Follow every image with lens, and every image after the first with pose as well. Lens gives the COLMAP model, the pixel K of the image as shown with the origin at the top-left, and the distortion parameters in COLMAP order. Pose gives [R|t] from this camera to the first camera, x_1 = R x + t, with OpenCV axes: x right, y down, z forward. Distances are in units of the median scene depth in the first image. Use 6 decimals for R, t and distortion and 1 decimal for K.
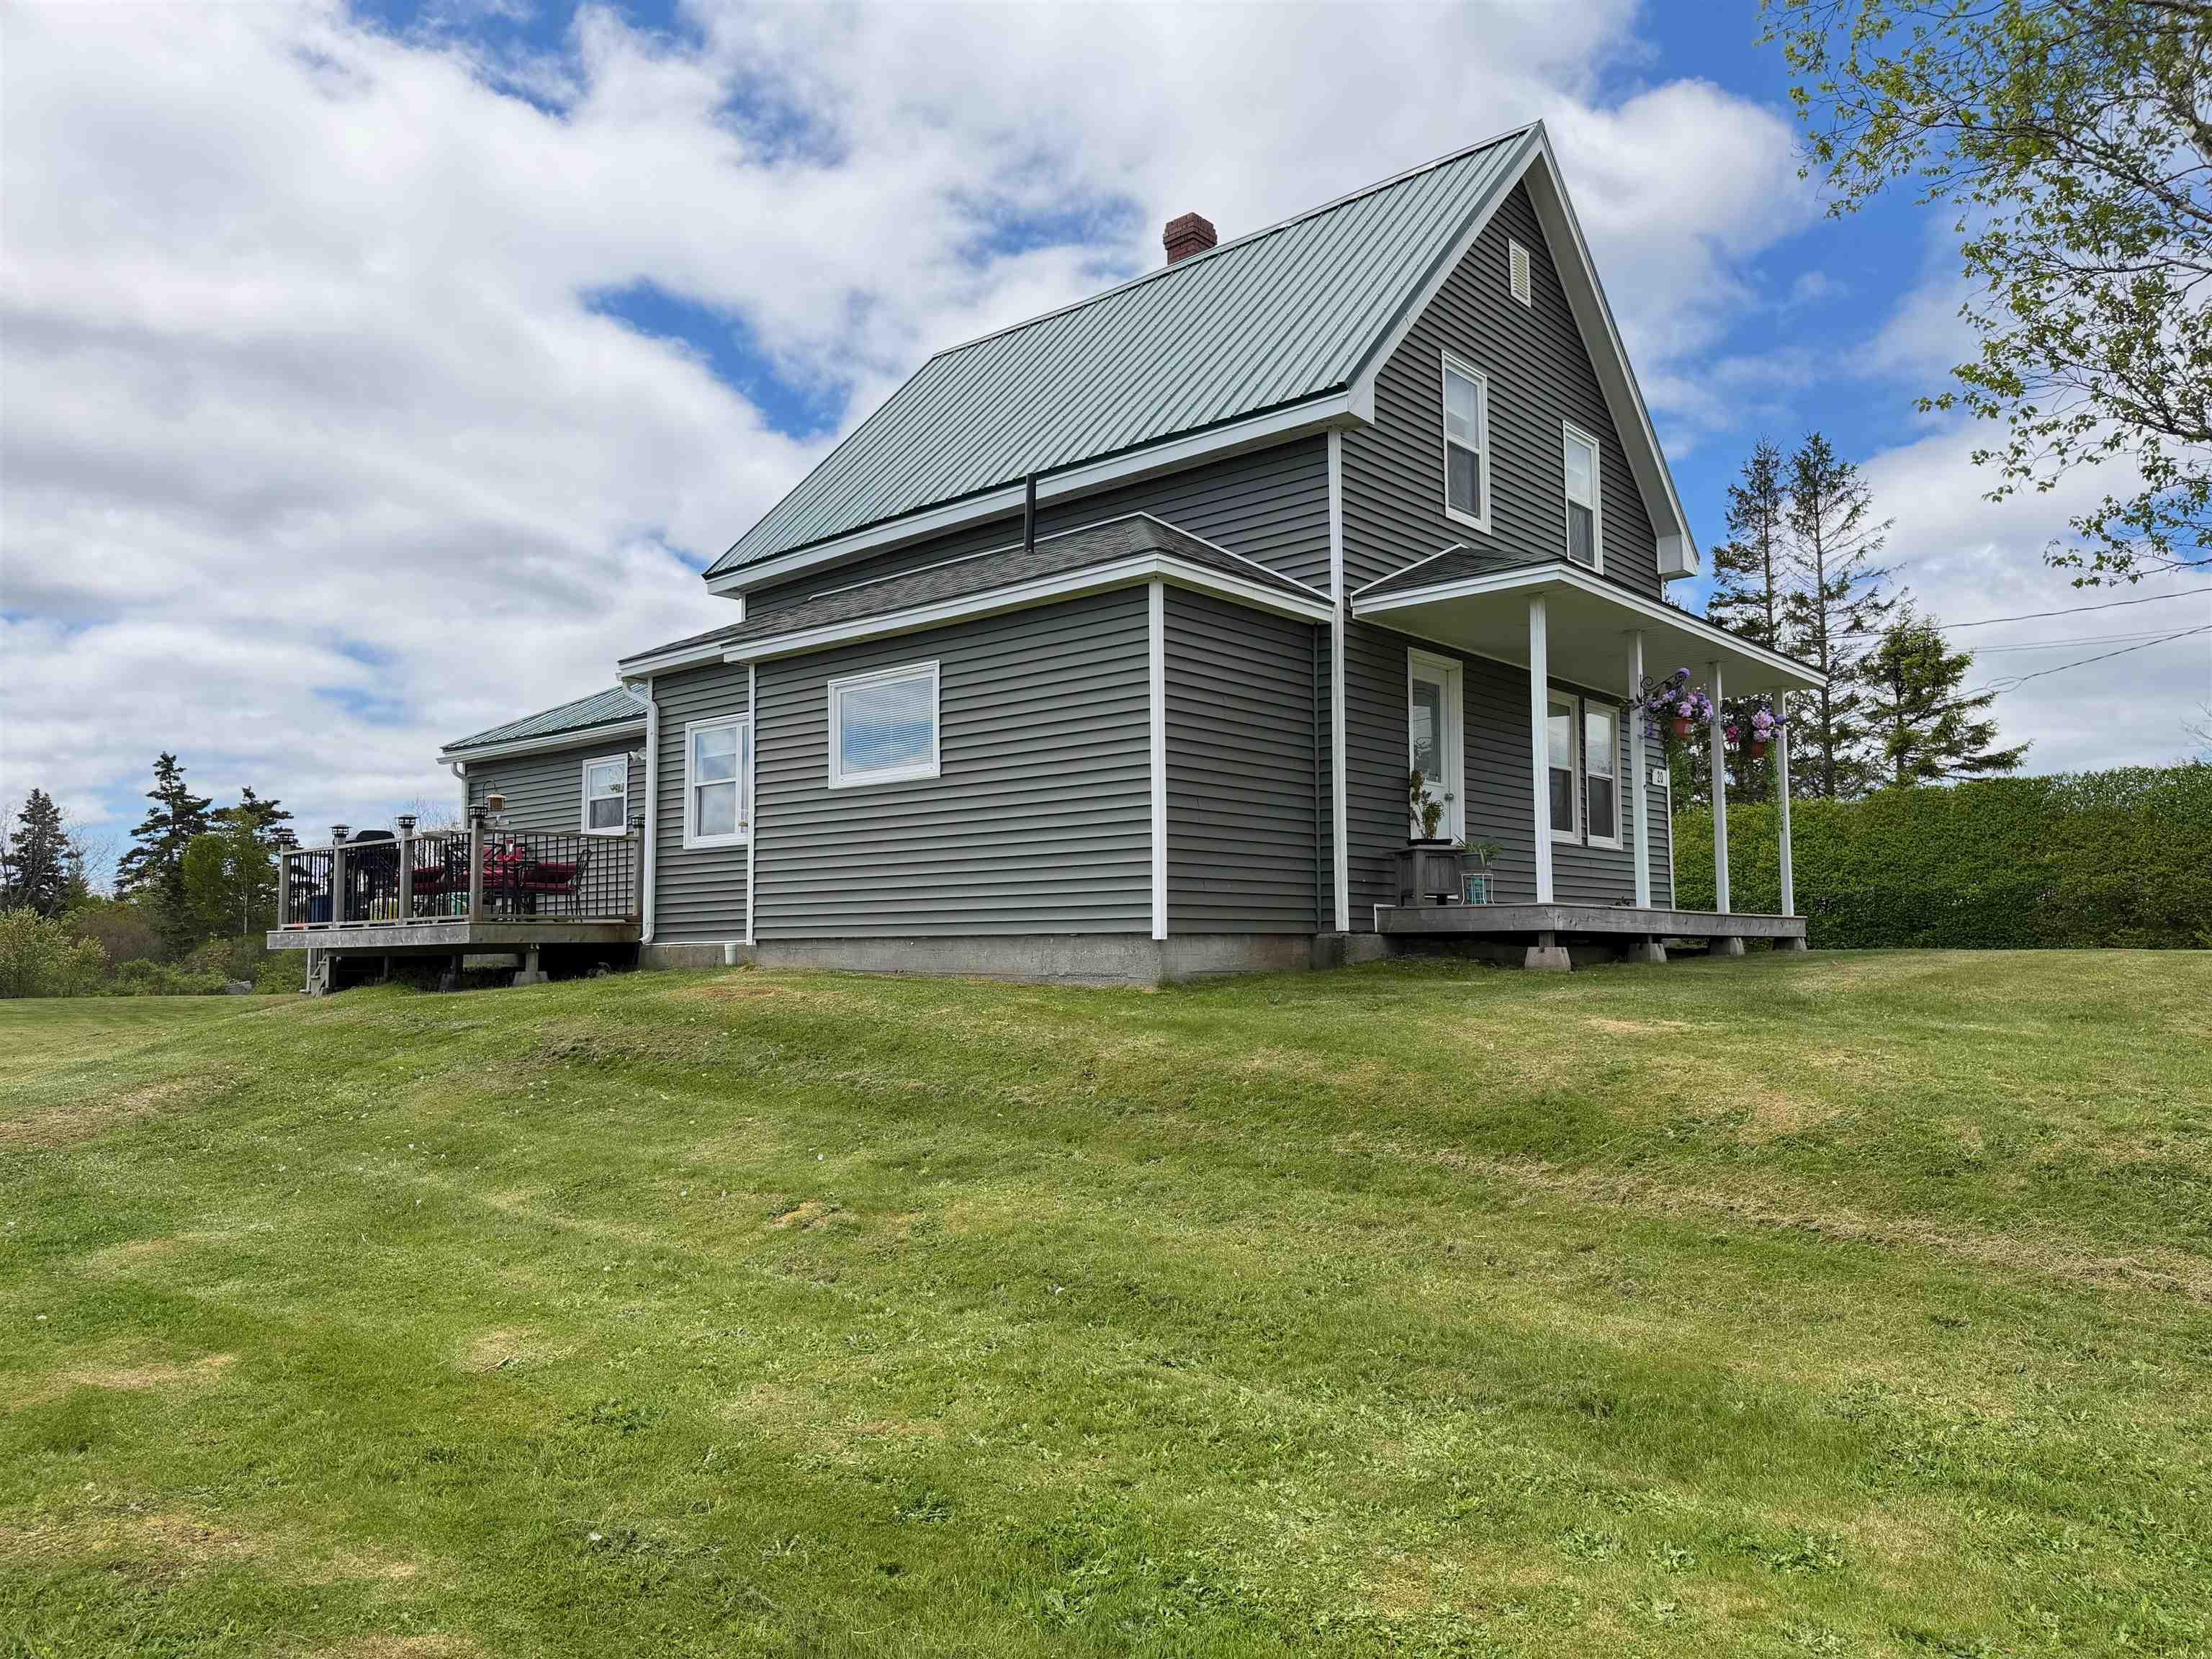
lens RADIAL K [[1556.1, 0, 1109.4], [0, 1556.1, 841.8], [0, 0, 1]] dist [0.057666, -0.062985]
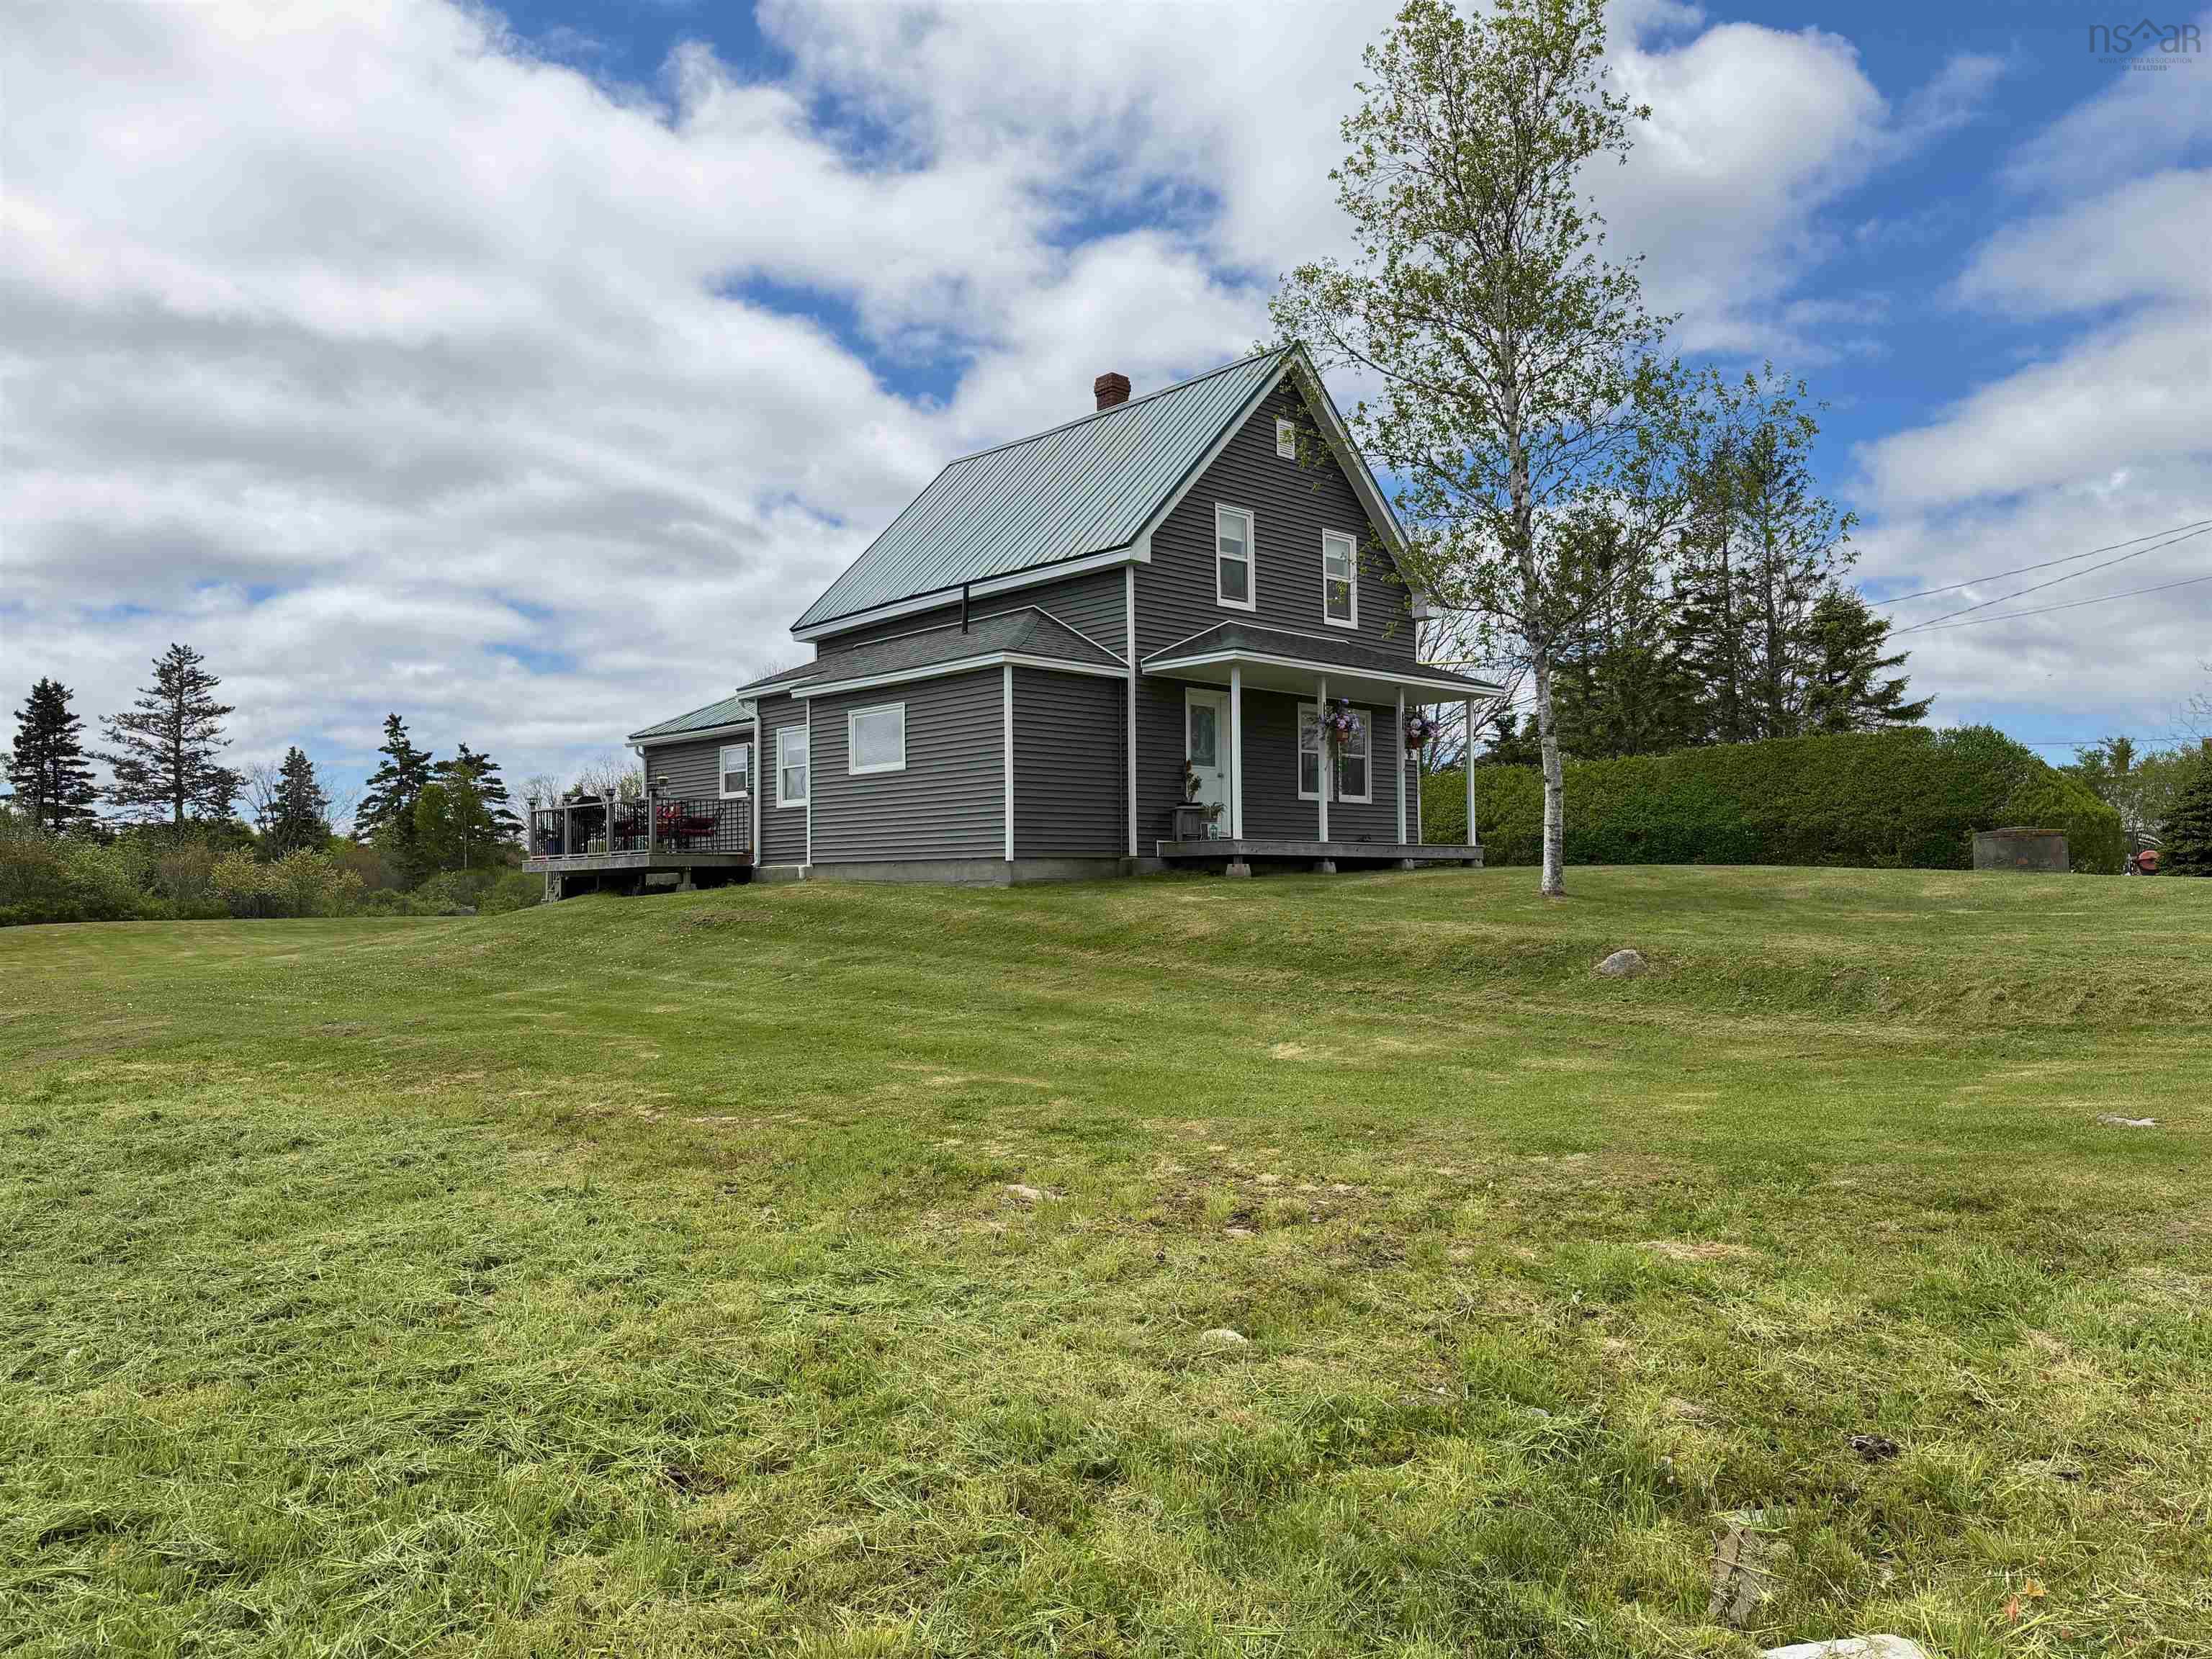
lens RADIAL K [[1556.1, 0, 1122.0], [0, 1556.1, 828.4], [0, 0, 1]] dist [0.057666, -0.062985]
pose [[0.995736, -0.006732, -0.092008, 0.230199], [0.009828, 0.999399, 0.033234, -0.024271], [0.091729, -0.033996, 0.995204, -0.568225]]
